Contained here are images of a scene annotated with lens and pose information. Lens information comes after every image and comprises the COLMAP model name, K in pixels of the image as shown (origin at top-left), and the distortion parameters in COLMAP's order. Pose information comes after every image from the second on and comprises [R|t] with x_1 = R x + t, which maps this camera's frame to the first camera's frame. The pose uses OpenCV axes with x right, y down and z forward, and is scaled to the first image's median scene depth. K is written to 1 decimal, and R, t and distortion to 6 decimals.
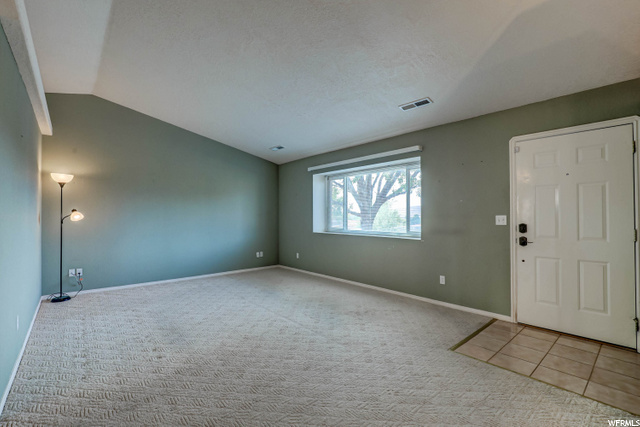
lens RADIAL K [[292.6, 0, 319.9], [0, 292.6, 212.7], [0, 0, 1]] dist [-0.016107, 0.003009]
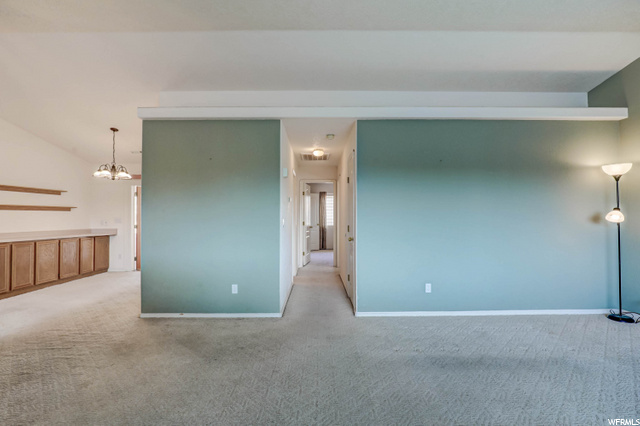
lens RADIAL K [[292.6, 0, 321.2], [0, 292.6, 211.8], [0, 0, 1]] dist [-0.016107, 0.003009]
pose [[-0.647484, 0.000386, -0.762079, 0.301650], [0.015241, 0.999806, -0.012443, -0.003729], [0.761927, -0.019672, -0.647365, 1.007292]]
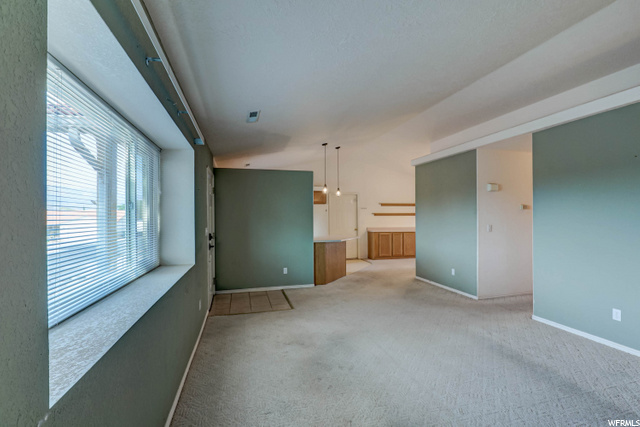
lens RADIAL K [[292.6, 0, 317.2], [0, 292.6, 213.9], [0, 0, 1]] dist [-0.016107, 0.003009]
pose [[-0.897537, 0.012481, 0.440763, -0.285574], [0.005000, 0.999823, -0.018131, -0.021883], [-0.440912, -0.014070, -0.897440, 1.716239]]
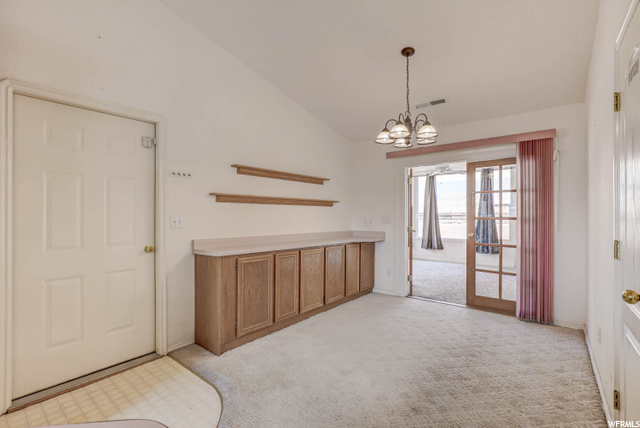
lens RADIAL K [[292.6, 0, 320.6], [0, 292.6, 212.9], [0, 0, 1]] dist [-0.016107, 0.003009]
pose [[-0.983506, 0.004010, -0.180831, 0.243502], [0.006842, 0.999863, -0.015040, -0.005316], [0.180746, -0.016029, -0.983399, 0.083367]]
